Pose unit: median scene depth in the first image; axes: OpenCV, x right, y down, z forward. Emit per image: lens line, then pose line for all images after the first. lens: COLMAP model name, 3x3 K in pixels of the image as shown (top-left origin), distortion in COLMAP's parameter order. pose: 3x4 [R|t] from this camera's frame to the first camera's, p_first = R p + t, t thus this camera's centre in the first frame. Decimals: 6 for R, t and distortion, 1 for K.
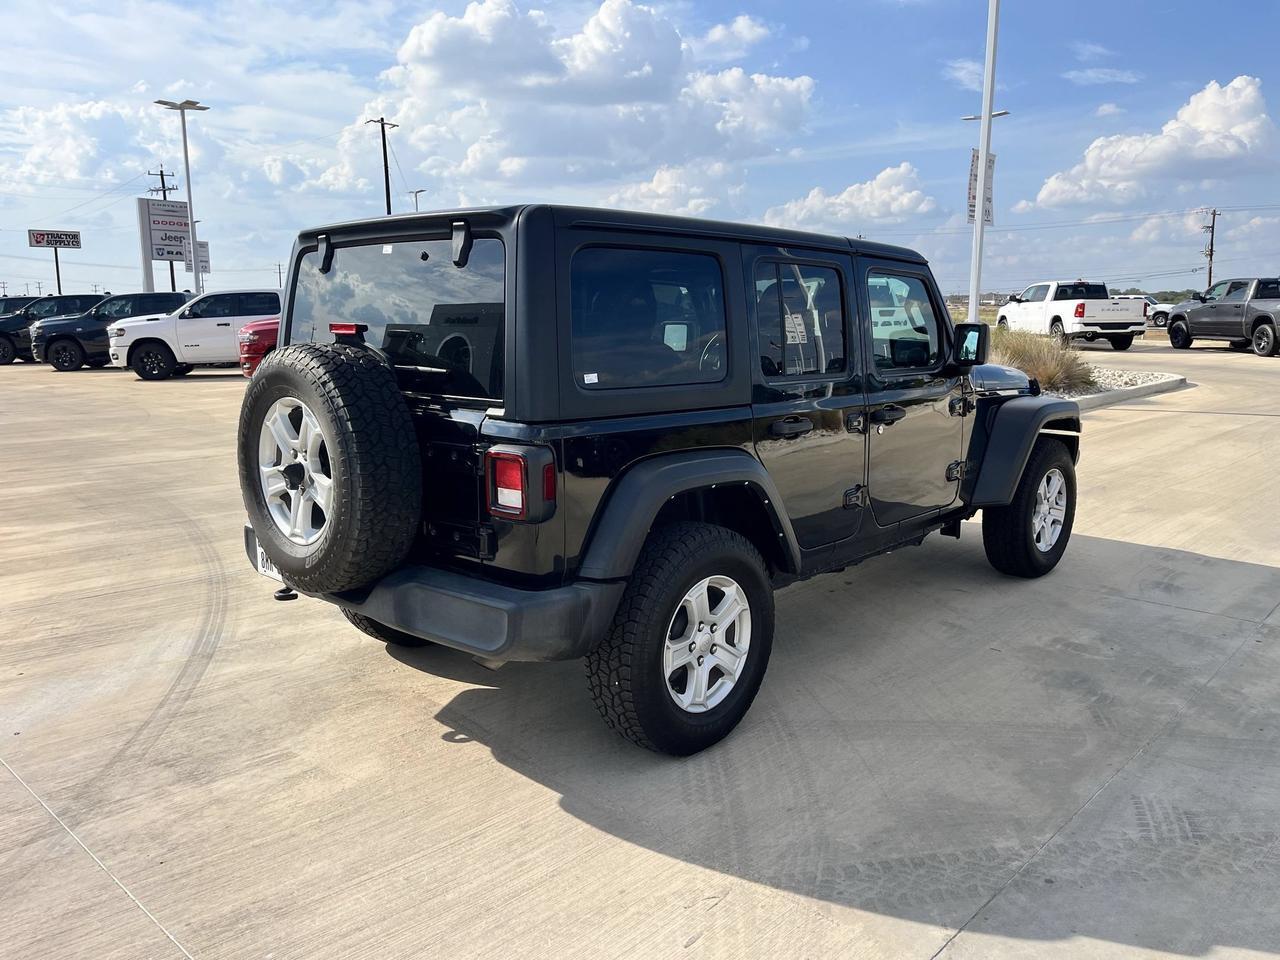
lens RADIAL K [[972.3, 0, 640.0], [0, 972.3, 480.0], [0, 0, 1]] dist [0.079021, -0.127560]
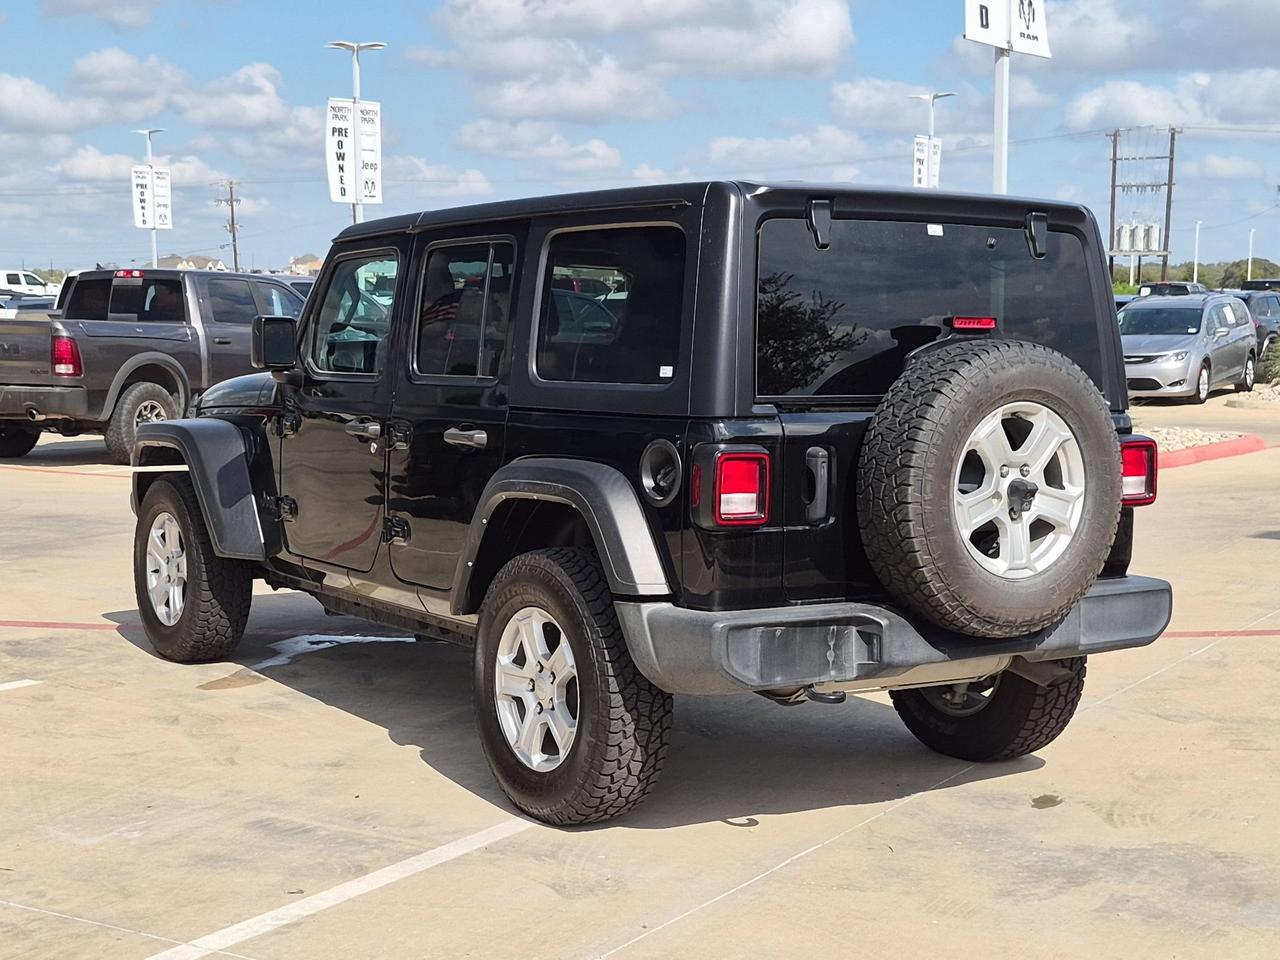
lens RADIAL K [[1886.6, 0, 640.0], [0, 1886.6, 480.0], [0, 0, 1]] dist [0.135994, -0.082591]
pose [[0.248295, -0.069497, 0.966188, -1.748437], [0.143753, 0.989023, 0.034197, -0.103986], [-0.957958, 0.130401, 0.255560, 0.777917]]
